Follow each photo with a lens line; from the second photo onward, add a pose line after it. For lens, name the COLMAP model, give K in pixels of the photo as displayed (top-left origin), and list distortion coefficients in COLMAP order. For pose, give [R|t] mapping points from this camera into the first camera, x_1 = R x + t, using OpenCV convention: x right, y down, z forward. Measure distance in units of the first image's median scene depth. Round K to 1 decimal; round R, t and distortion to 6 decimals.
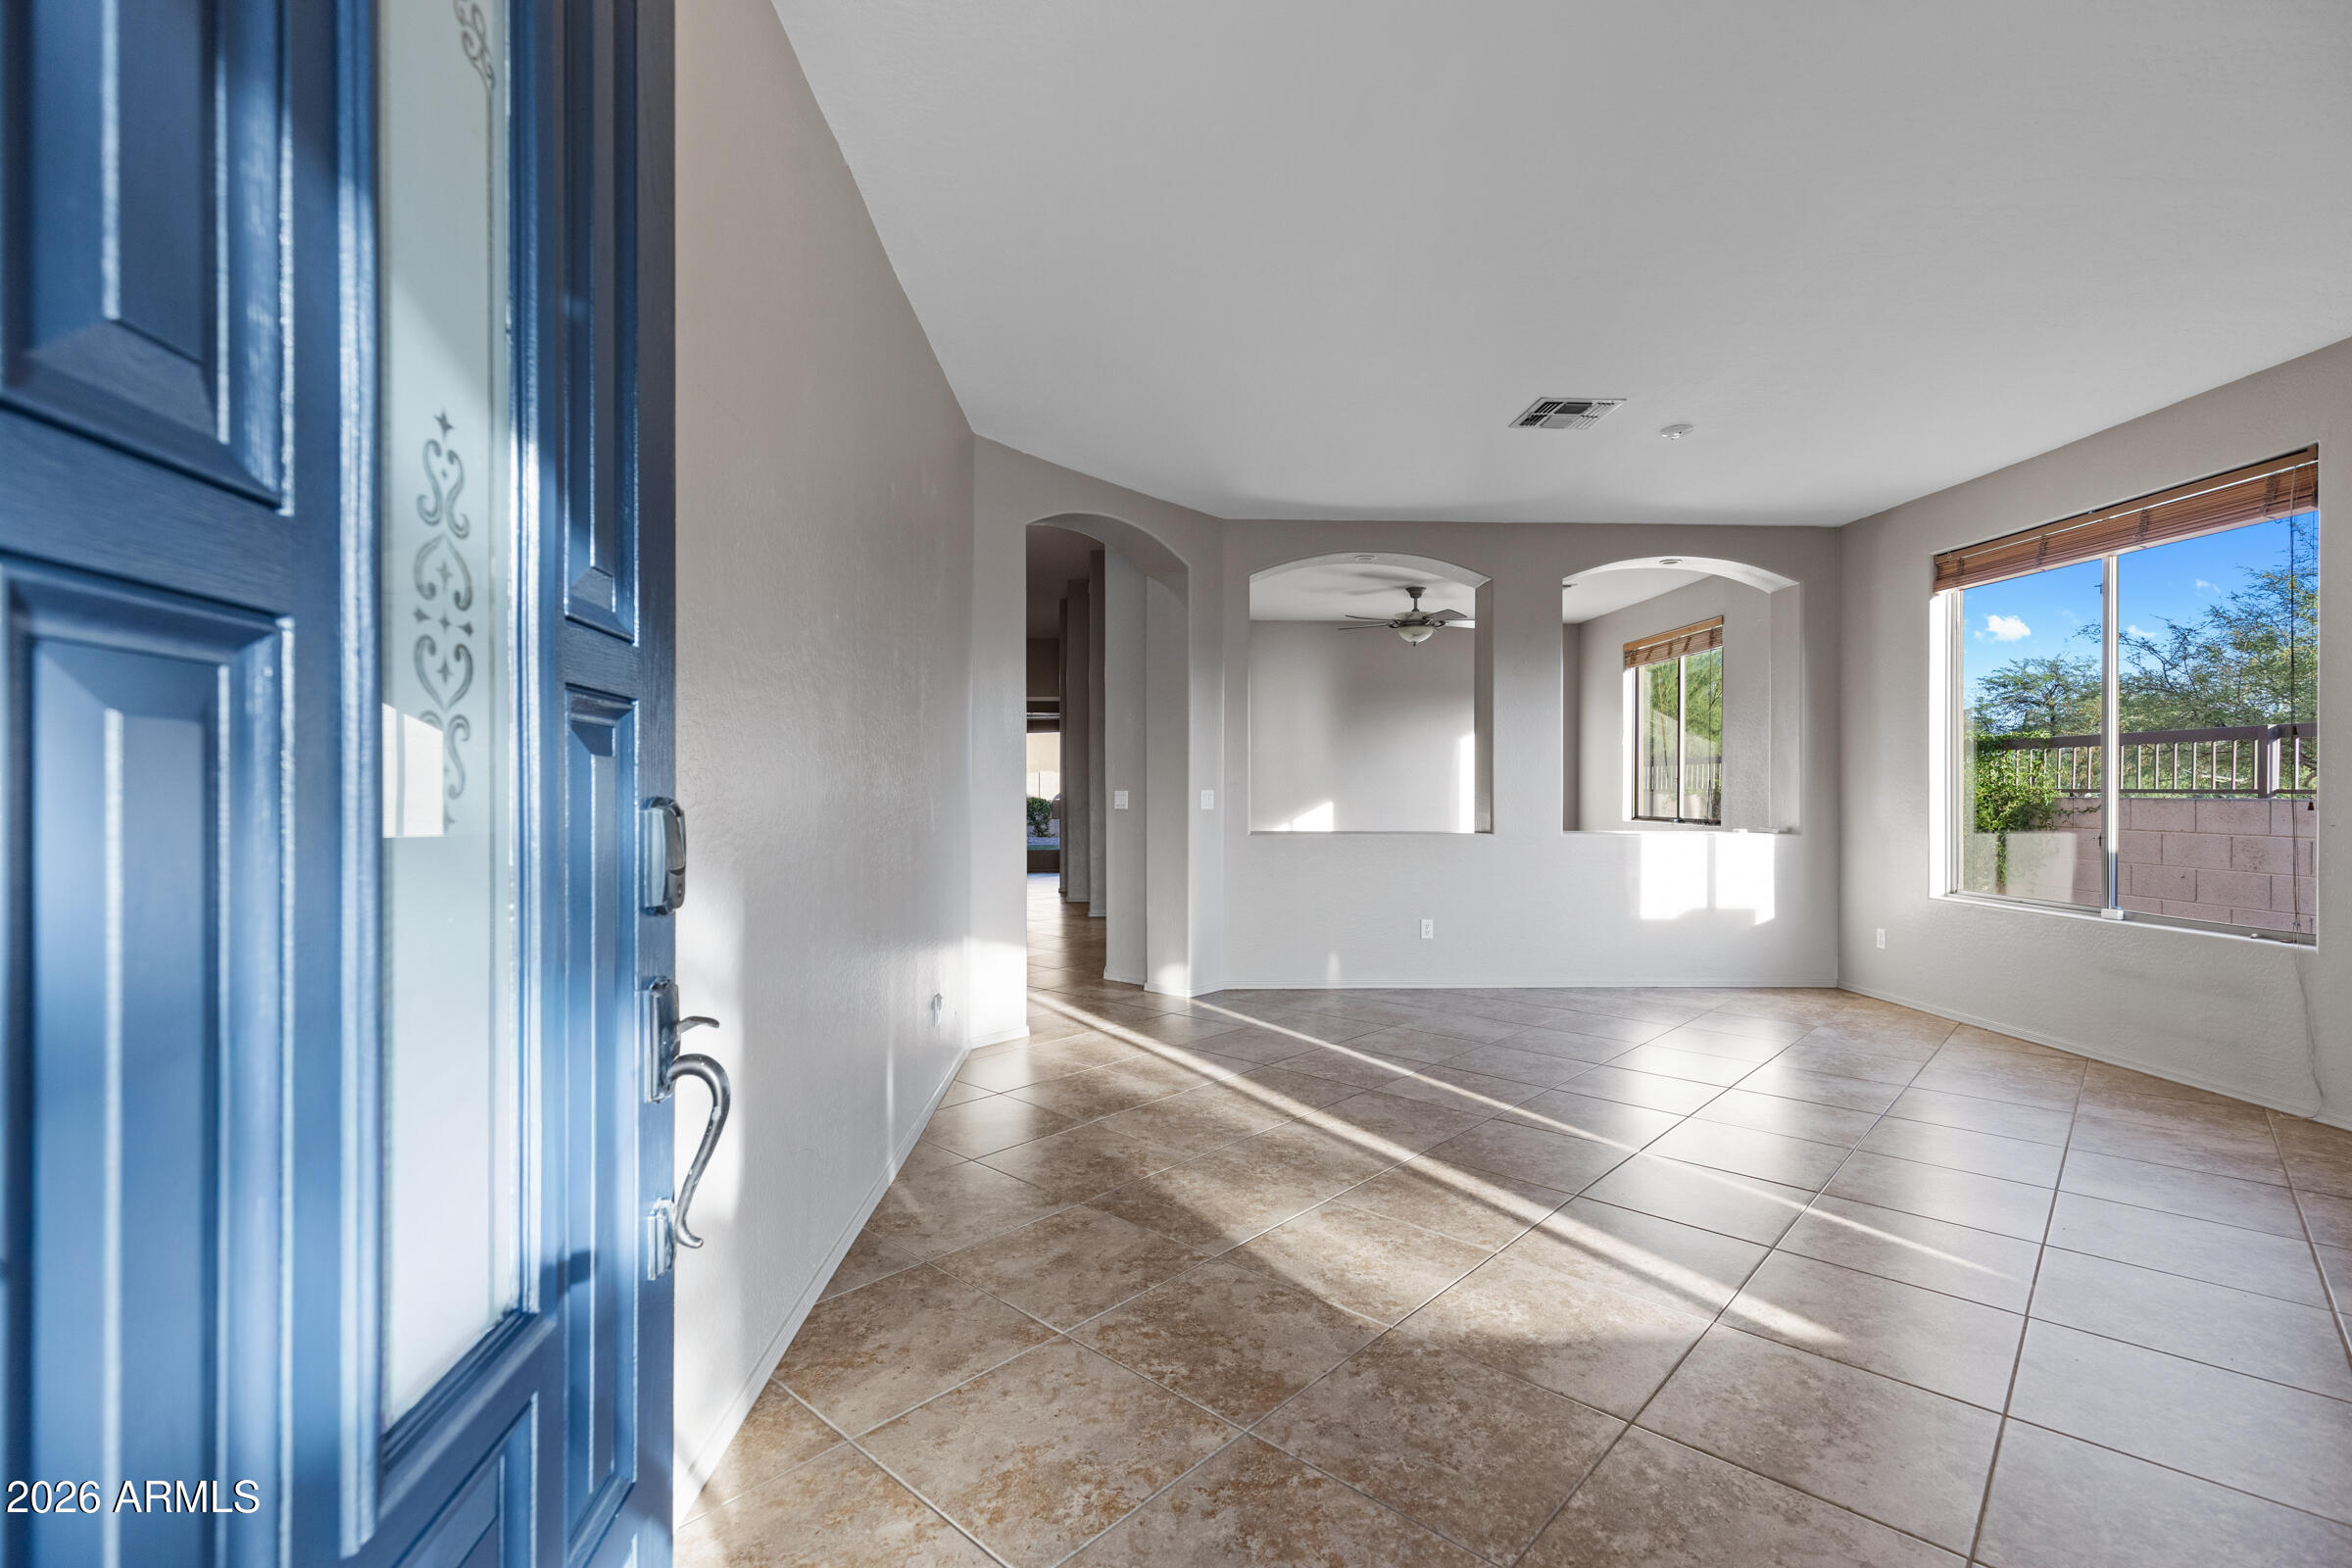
lens RADIAL K [[1053.5, 0, 1180.0], [0, 1053.5, 788.9], [0, 0, 1]] dist [0.004297, -0.000511]
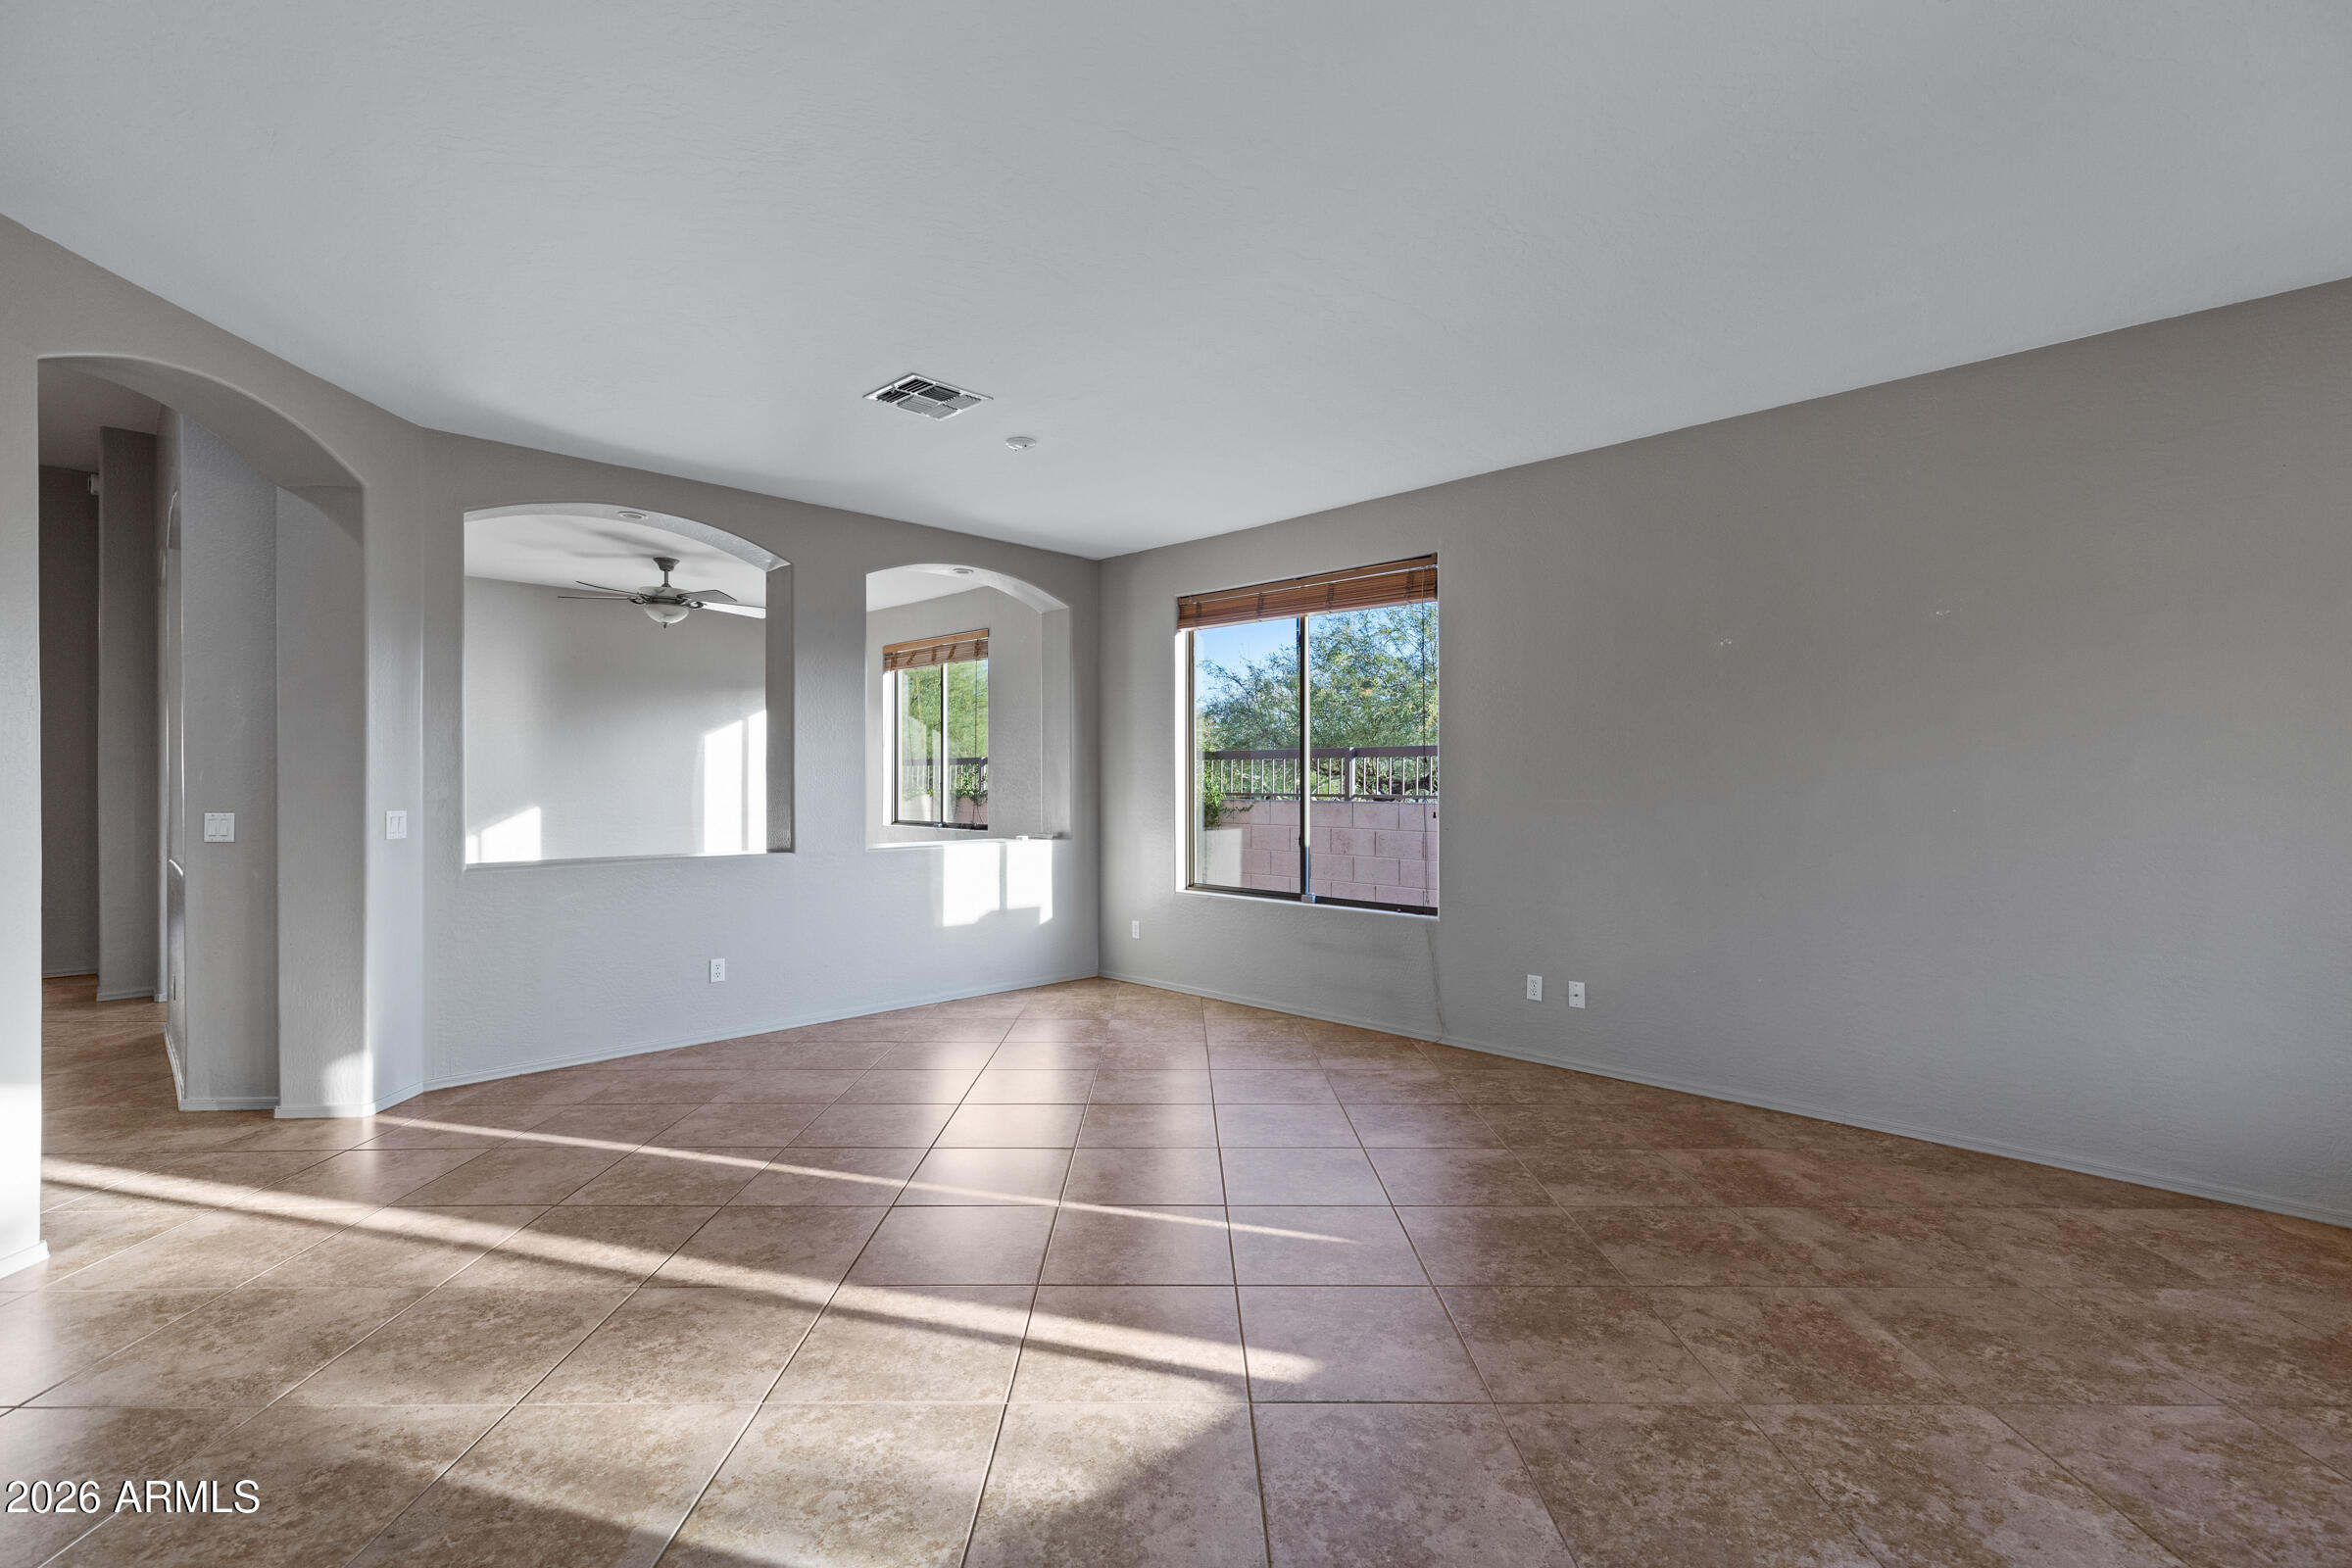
lens RADIAL K [[1053.5, 0, 1180.0], [0, 1053.5, 788.9], [0, 0, 1]] dist [0.004297, -0.000511]
pose [[0.732391, -0.008493, 0.680831, -0.067981], [0.001442, 0.999939, 0.010922, -0.020801], [-0.680882, -0.007018, 0.732359, 0.133783]]
